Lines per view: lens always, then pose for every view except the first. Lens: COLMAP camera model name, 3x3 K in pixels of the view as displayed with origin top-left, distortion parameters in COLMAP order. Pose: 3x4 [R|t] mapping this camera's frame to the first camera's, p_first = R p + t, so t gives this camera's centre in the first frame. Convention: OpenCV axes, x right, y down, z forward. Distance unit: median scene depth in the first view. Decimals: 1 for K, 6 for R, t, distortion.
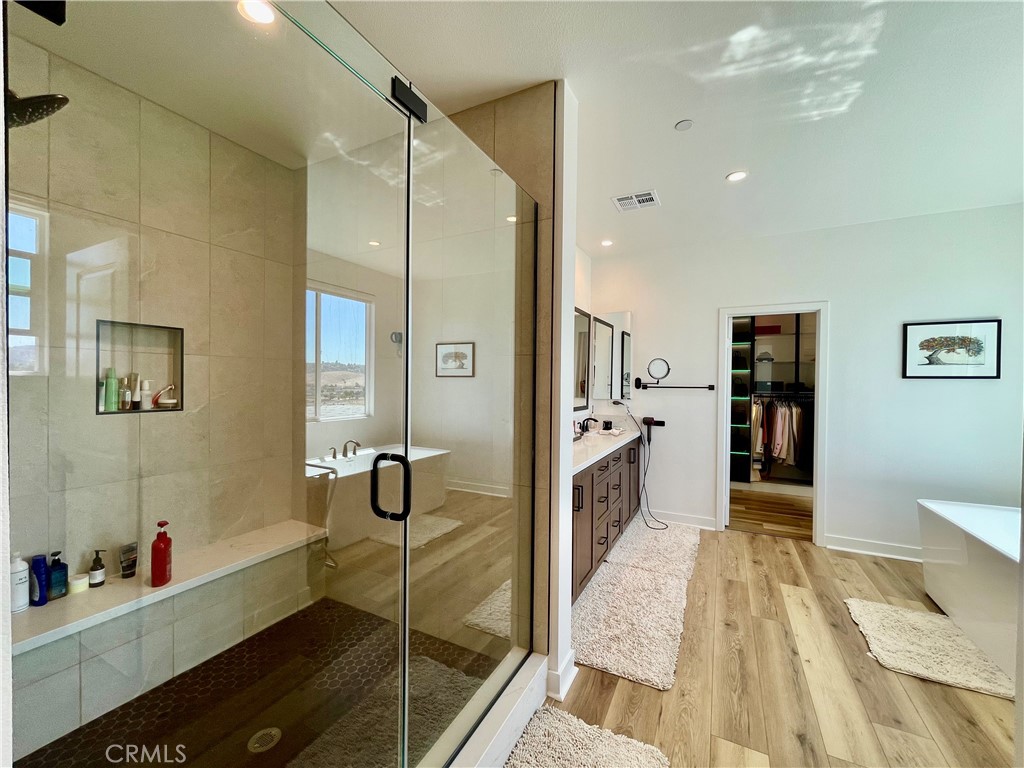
lens RADIAL K [[414.6, 0, 508.1], [0, 414.6, 387.8], [0, 0, 1]] dist [0.002737, 0.000429]
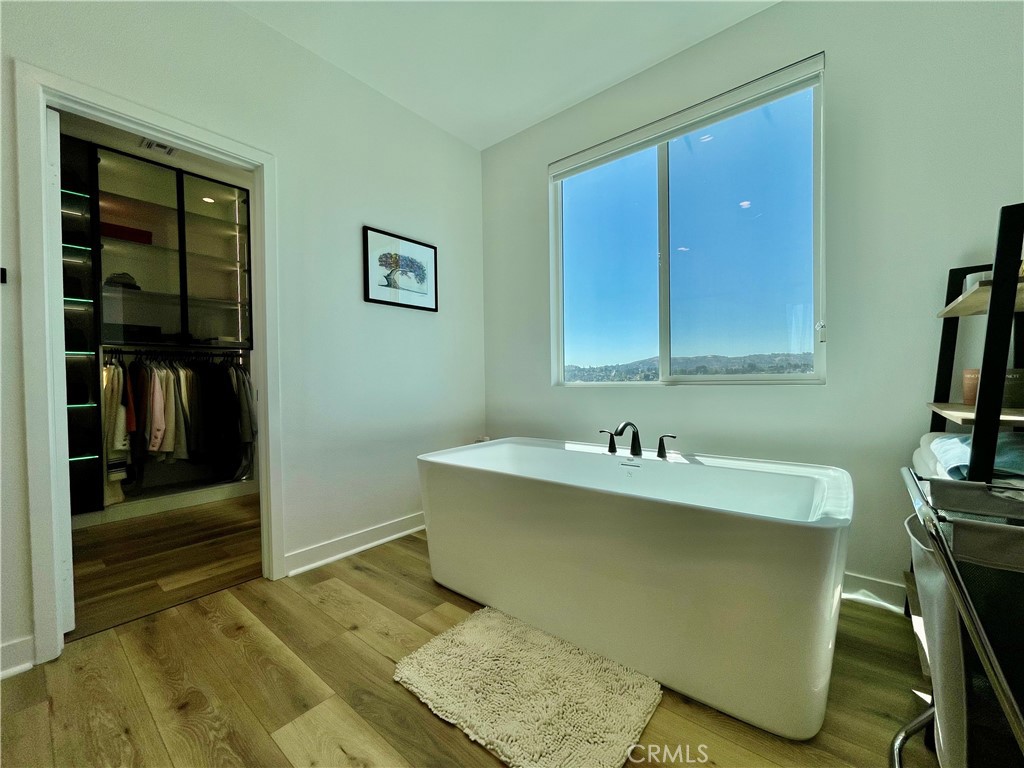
lens RADIAL K [[417.7, 0, 506.7], [0, 417.7, 386.0], [0, 0, 1]] dist [0.000495, 0.000081]
pose [[0.220156, -0.023598, 0.975179, 0.260963], [0.029055, 0.999422, 0.017626, 0.112437], [-0.975032, 0.024454, 0.220715, 0.553588]]
